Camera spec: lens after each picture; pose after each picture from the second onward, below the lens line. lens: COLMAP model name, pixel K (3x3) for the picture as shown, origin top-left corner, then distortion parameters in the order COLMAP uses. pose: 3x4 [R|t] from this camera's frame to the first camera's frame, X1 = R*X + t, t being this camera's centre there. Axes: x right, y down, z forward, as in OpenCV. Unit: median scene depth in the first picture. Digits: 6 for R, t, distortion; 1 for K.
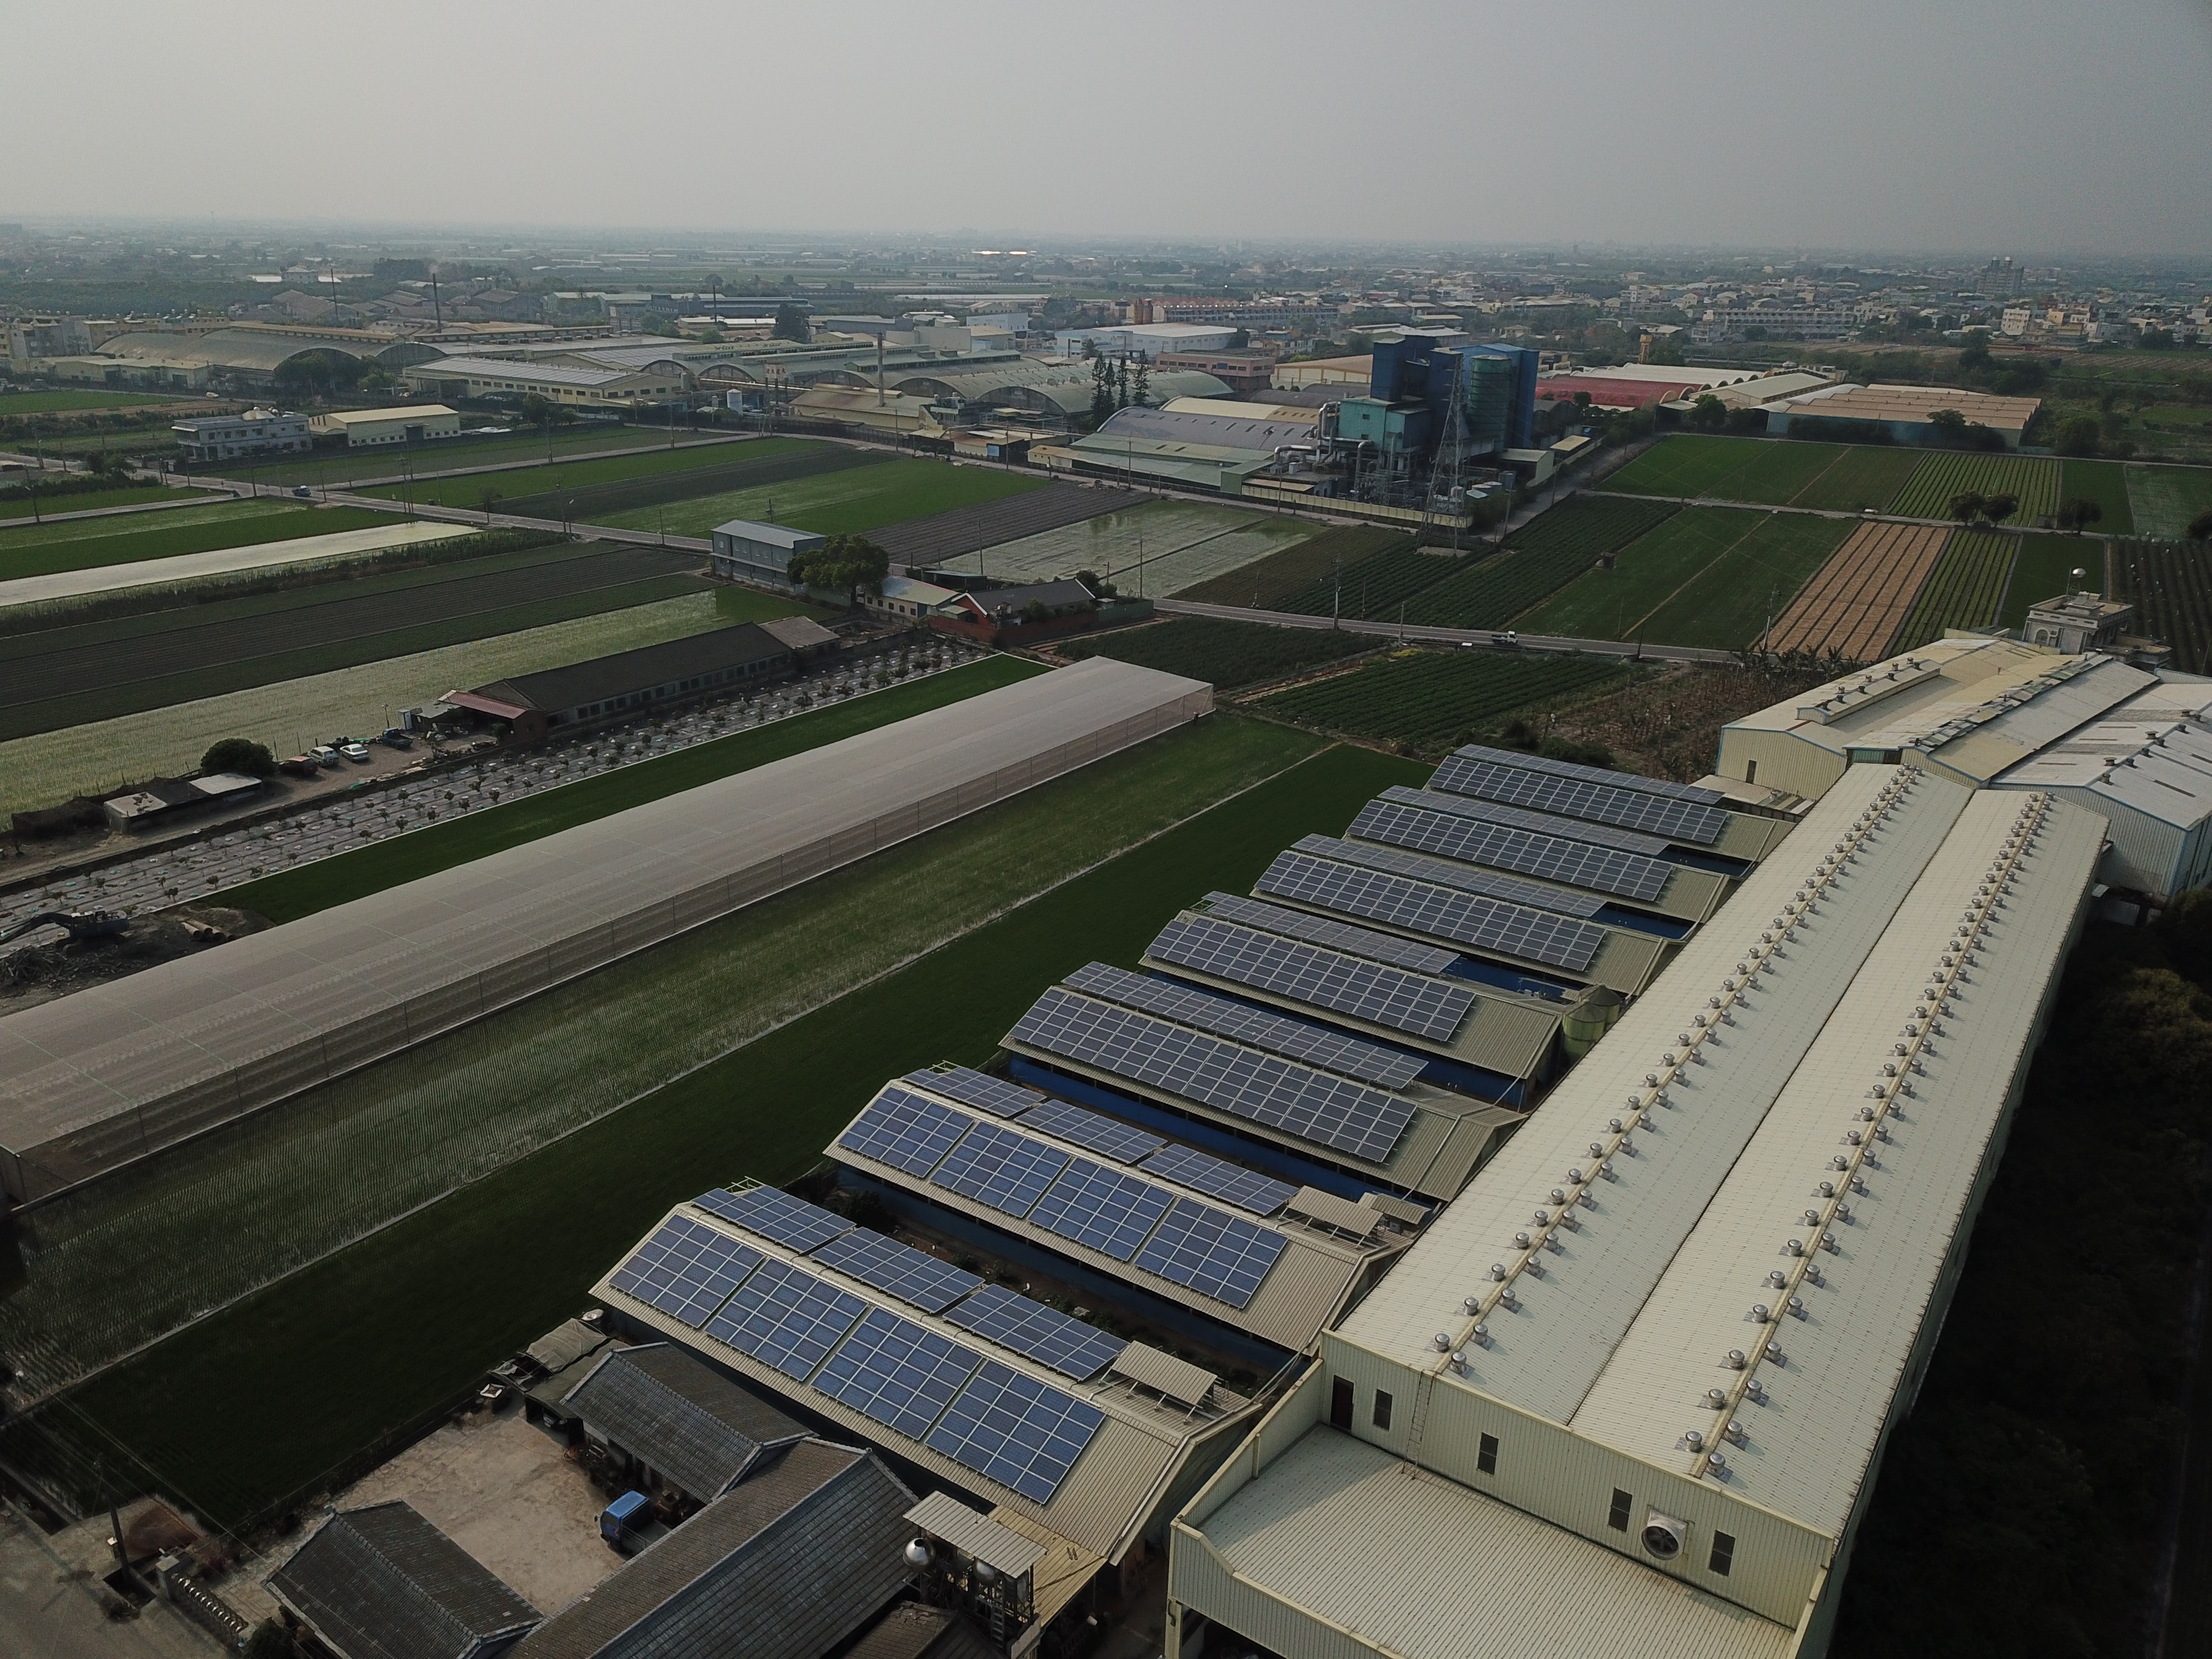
lens RADIAL K [[1692.6, 0, 1106.0], [0, 1692.6, 829.5], [0, 0, 1]] dist [0.047561, -0.069405]
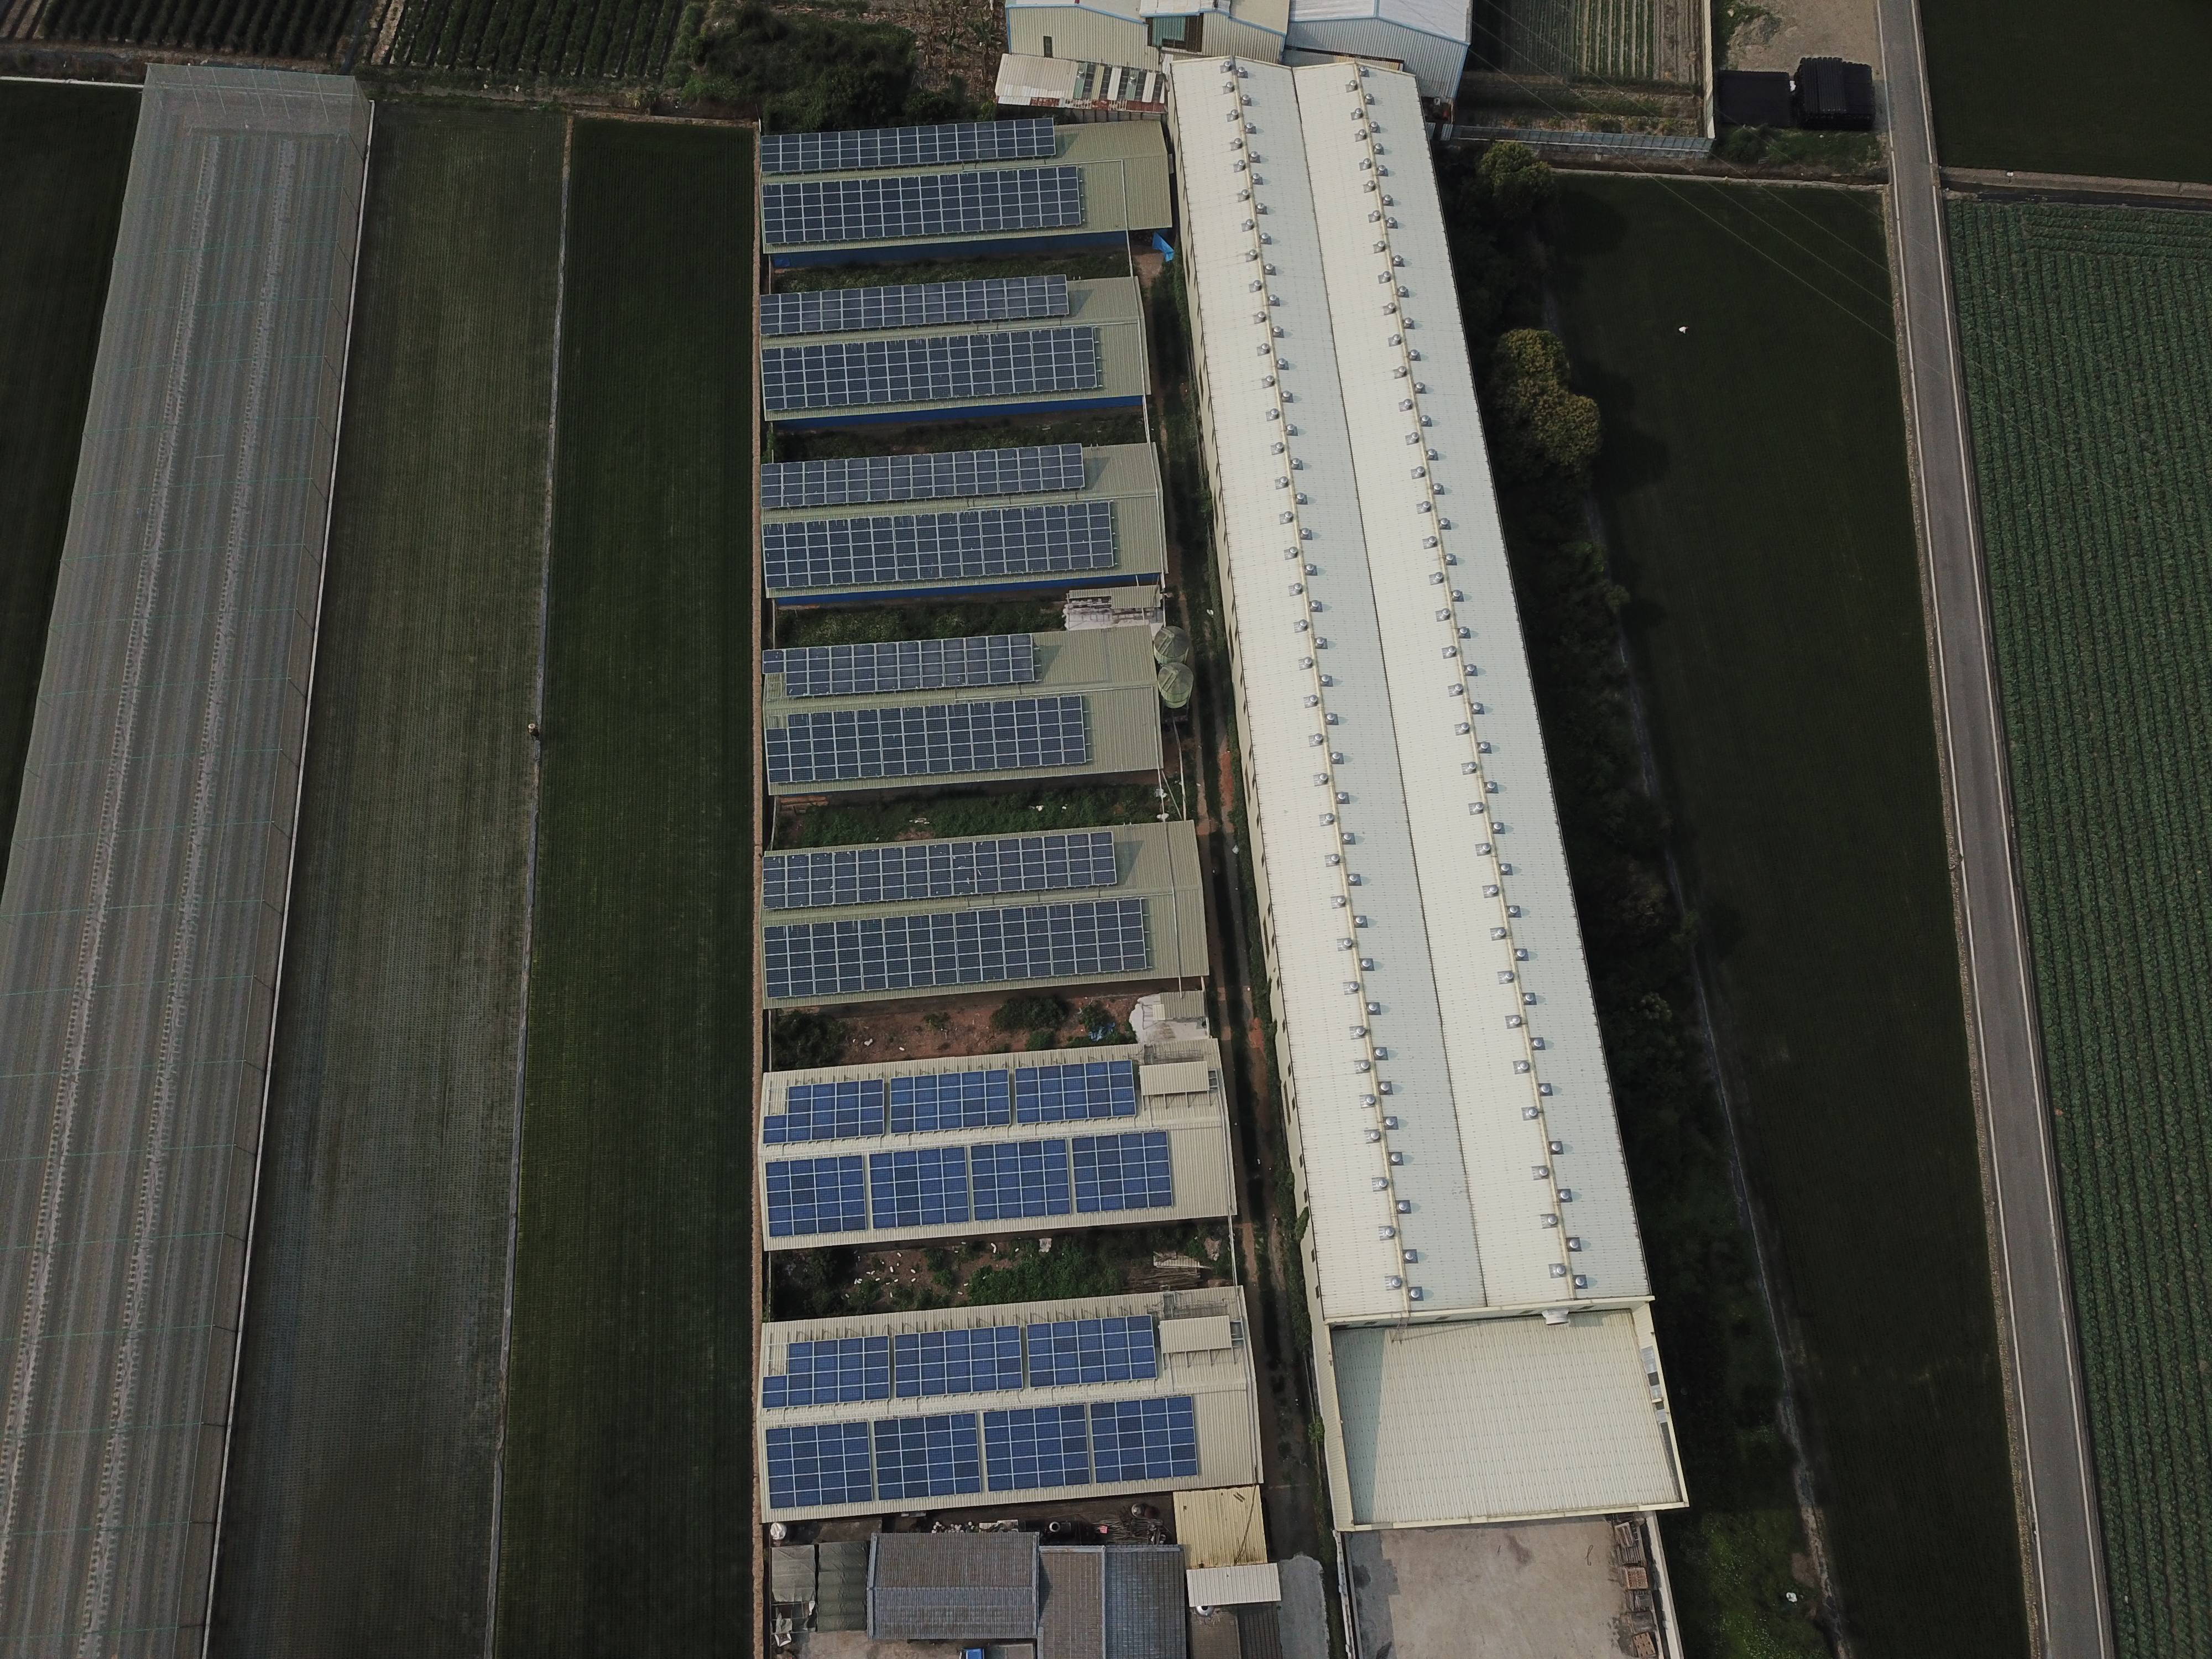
lens RADIAL K [[1692.6, 0, 1106.0], [0, 1692.6, 829.5], [0, 0, 1]] dist [0.047561, -0.069405]
pose [[0.785102, -0.577973, 0.222627, -0.049319], [0.221876, 0.598039, 0.770143, -0.526355], [-0.578261, -0.555245, 0.597760, 0.215545]]
